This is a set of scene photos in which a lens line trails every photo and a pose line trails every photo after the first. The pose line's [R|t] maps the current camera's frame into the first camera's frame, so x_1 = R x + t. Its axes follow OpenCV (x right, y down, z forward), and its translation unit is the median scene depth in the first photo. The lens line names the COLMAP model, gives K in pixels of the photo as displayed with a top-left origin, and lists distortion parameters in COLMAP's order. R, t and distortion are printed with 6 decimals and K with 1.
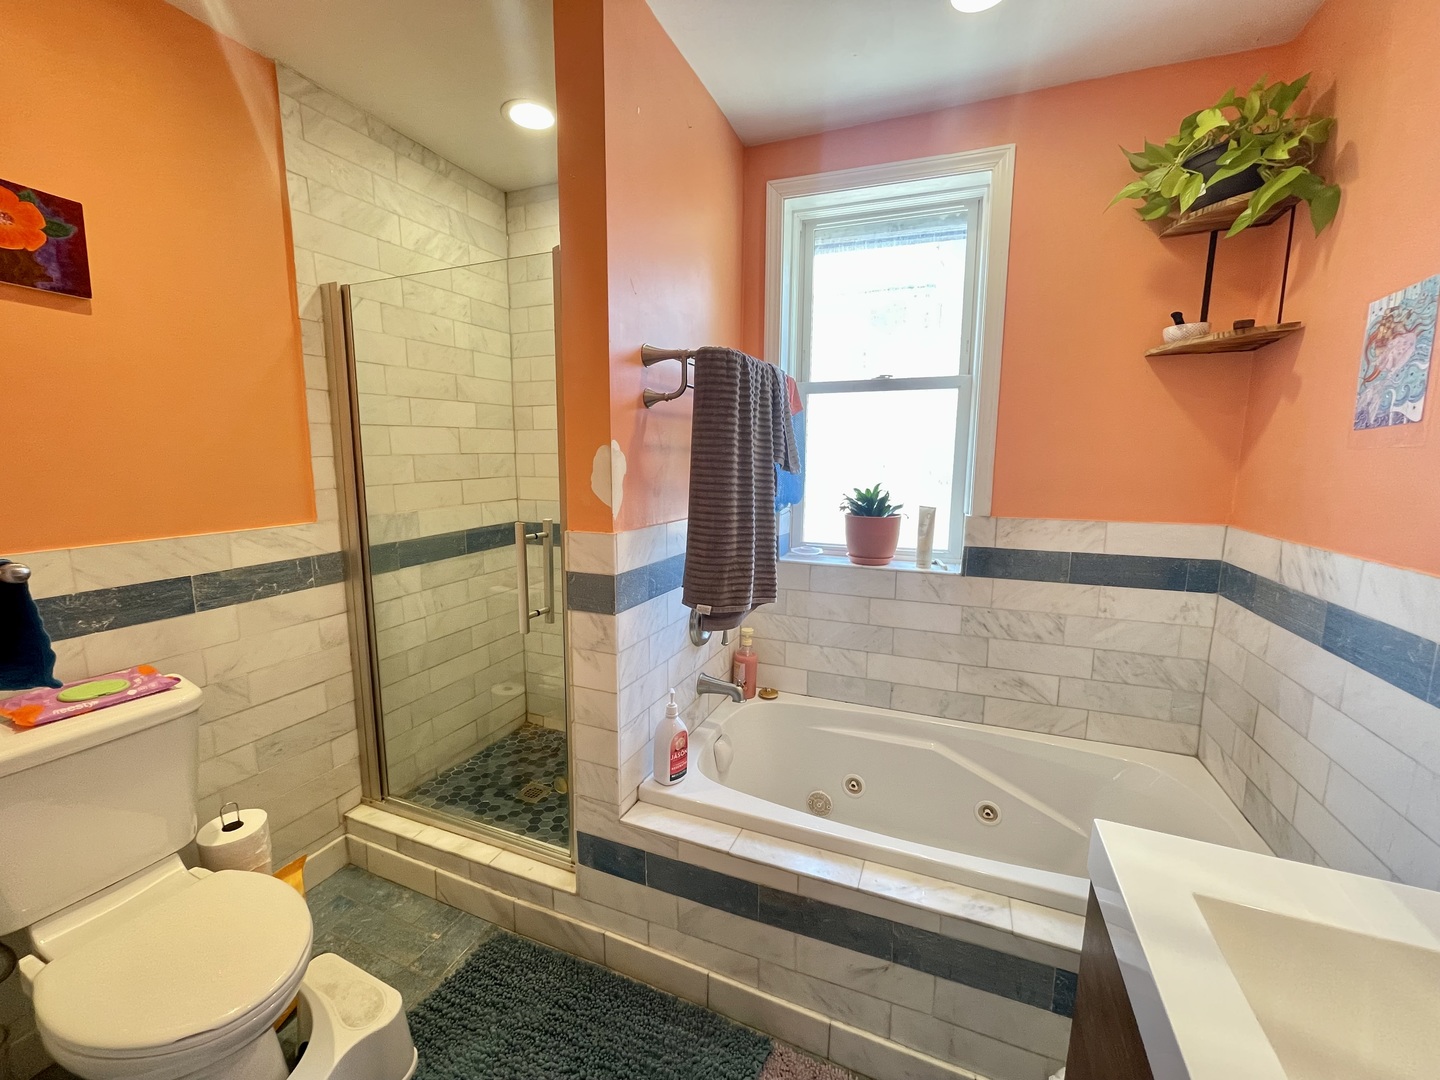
lens RADIAL K [[582.6, 0, 720.0], [0, 582.6, 540.0], [0, 0, 1]] dist [-0.001758, 0.000659]
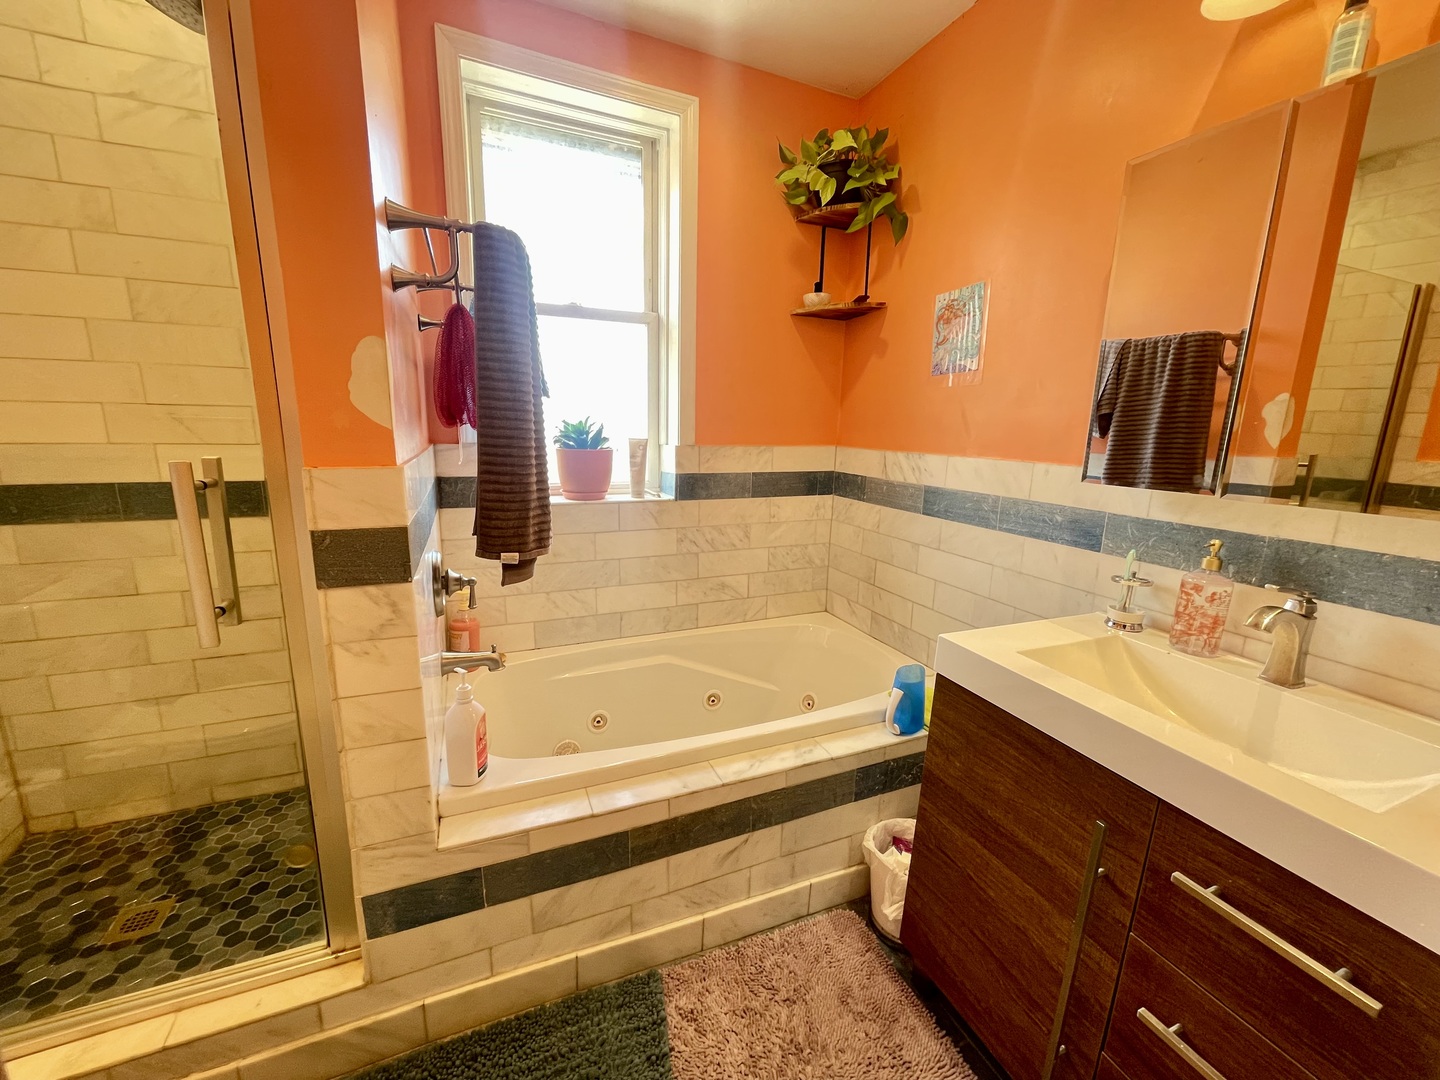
lens RADIAL K [[582.6, 0, 720.0], [0, 582.6, 540.0], [0, 0, 1]] dist [-0.001758, 0.000659]
pose [[0.702156, -0.133604, 0.699376, -0.361612], [0.080467, 0.990835, 0.108495, 0.026794], [-0.707461, -0.019904, 0.706472, 0.196253]]
